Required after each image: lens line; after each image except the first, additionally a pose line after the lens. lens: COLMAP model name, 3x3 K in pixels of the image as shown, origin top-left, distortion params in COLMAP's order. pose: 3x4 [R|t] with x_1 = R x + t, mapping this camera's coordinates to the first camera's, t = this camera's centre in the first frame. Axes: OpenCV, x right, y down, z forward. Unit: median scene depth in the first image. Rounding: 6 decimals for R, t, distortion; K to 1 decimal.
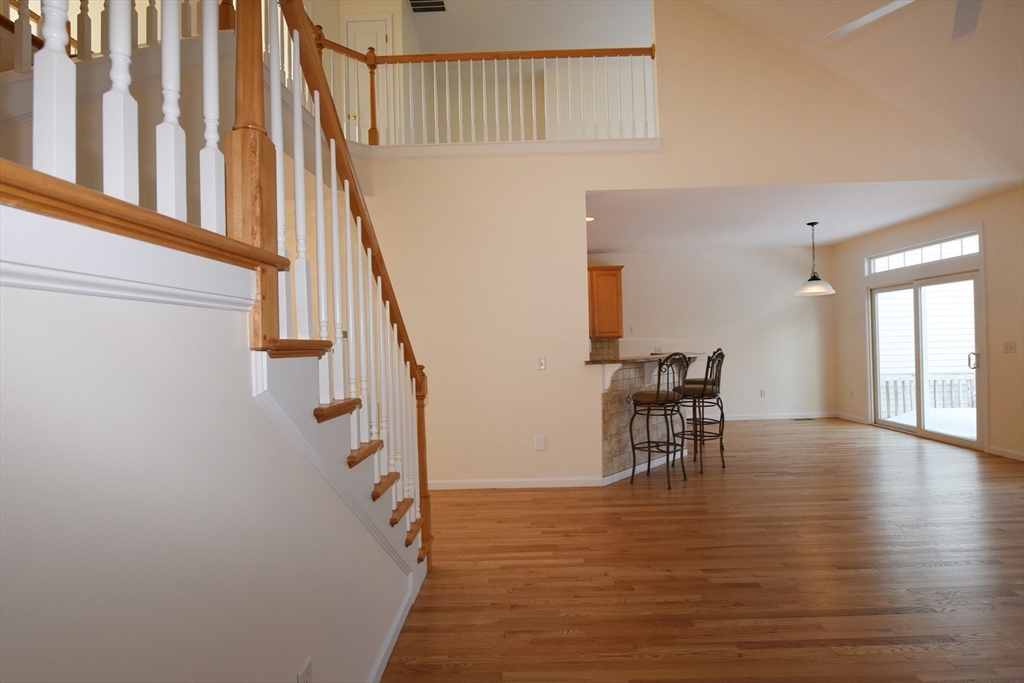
lens RADIAL K [[491.0, 0, 515.5], [0, 491.0, 341.8], [0, 0, 1]] dist [-0.002277, -0.007537]
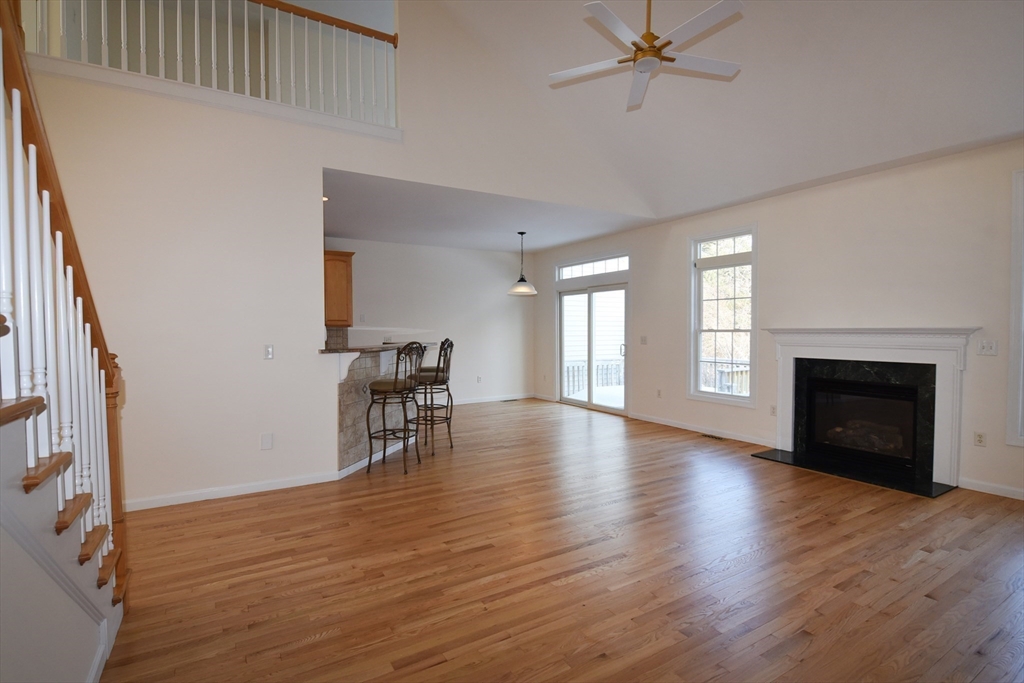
lens RADIAL K [[491.0, 0, 515.5], [0, 491.0, 341.8], [0, 0, 1]] dist [-0.002277, -0.007537]
pose [[0.849978, 0.009363, 0.526735, -0.034865], [-0.019779, 0.999704, 0.014146, 0.003515], [-0.526447, -0.022442, 0.849912, 0.007022]]
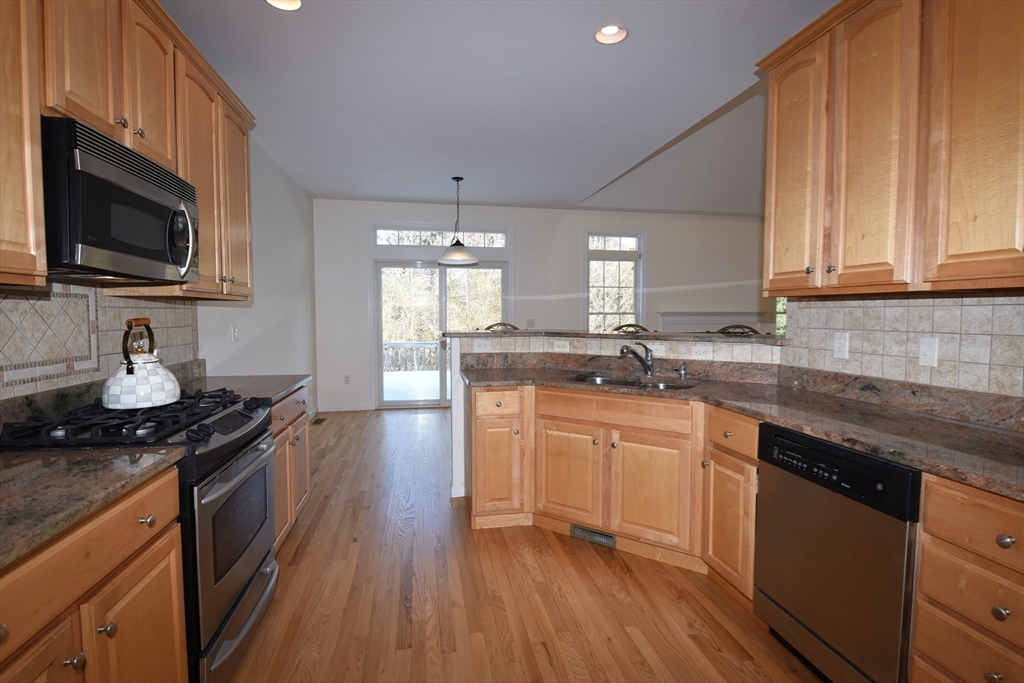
lens RADIAL K [[491.0, 0, 515.5], [0, 491.0, 341.8], [0, 0, 1]] dist [-0.002277, -0.007537]
pose [[-0.201533, -0.026105, 0.979134, -0.396012], [0.006600, 0.999586, 0.028009, 0.028771], [-0.979460, 0.012107, -0.201277, 1.670039]]
